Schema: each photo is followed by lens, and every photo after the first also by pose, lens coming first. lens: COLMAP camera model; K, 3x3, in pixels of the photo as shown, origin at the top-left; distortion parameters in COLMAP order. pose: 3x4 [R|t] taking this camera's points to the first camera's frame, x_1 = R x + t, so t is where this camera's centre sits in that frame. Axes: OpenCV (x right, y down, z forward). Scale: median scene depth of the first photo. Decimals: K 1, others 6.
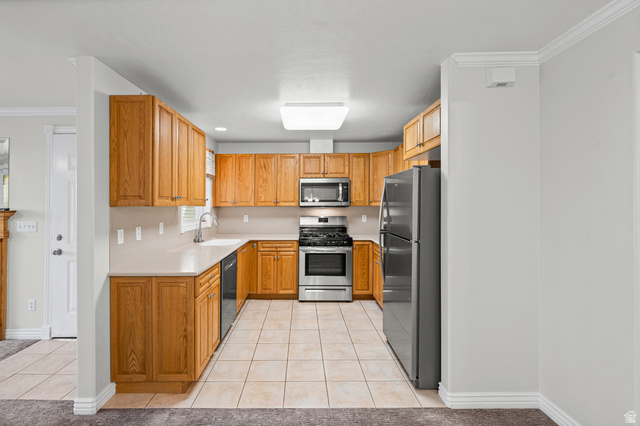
lens RADIAL K [[298.6, 0, 300.0], [0, 298.6, 203.4], [0, 0, 1]] dist [-0.001413, -0.000326]
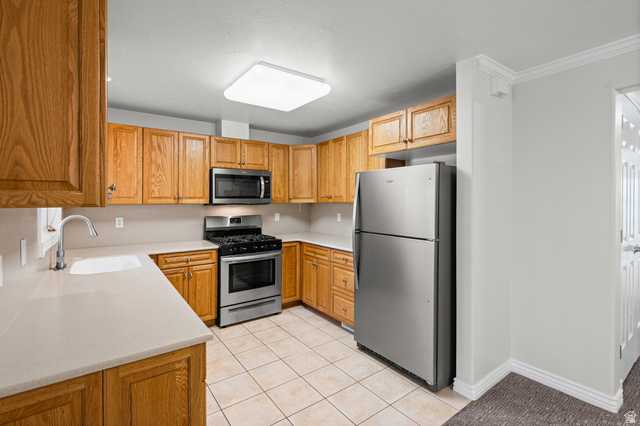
lens RADIAL K [[296.6, 0, 318.8], [0, 296.6, 203.0], [0, 0, 1]] dist [-0.001788, -0.000492]
pose [[0.804746, -0.003140, 0.593611, -0.253631], [-0.002756, 0.999955, 0.009027, -0.000311], [-0.593612, -0.008901, 0.804702, 0.240256]]
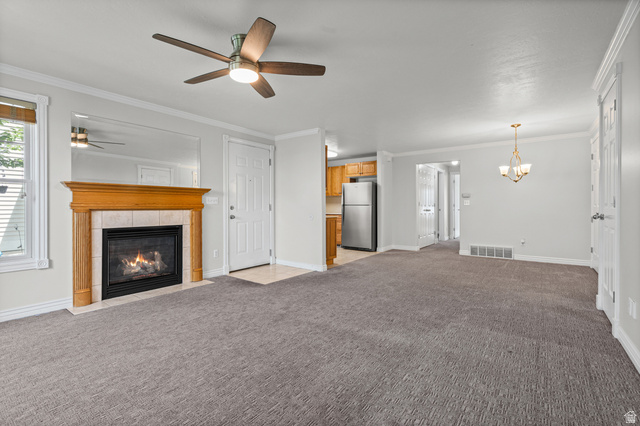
lens RADIAL K [[289.8, 0, 319.6], [0, 289.8, 204.8], [0, 0, 1]] dist [-0.009689, -0.000159]
pose [[0.589094, 0.008208, 0.808023, -1.271391], [-0.006760, 0.999963, -0.005229, 0.073691], [-0.808036, -0.002382, 0.589128, -0.190432]]
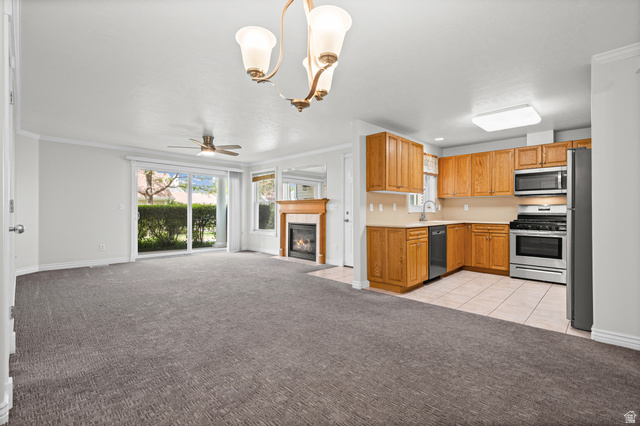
lens RADIAL K [[289.8, 0, 319.6], [0, 289.8, 204.8], [0, 0, 1]] dist [-0.009689, -0.000159]
pose [[0.718641, -0.013250, -0.695256, 0.245713], [0.003226, 0.999871, -0.015720, 0.065779], [0.695374, 0.009054, 0.718591, -0.309488]]
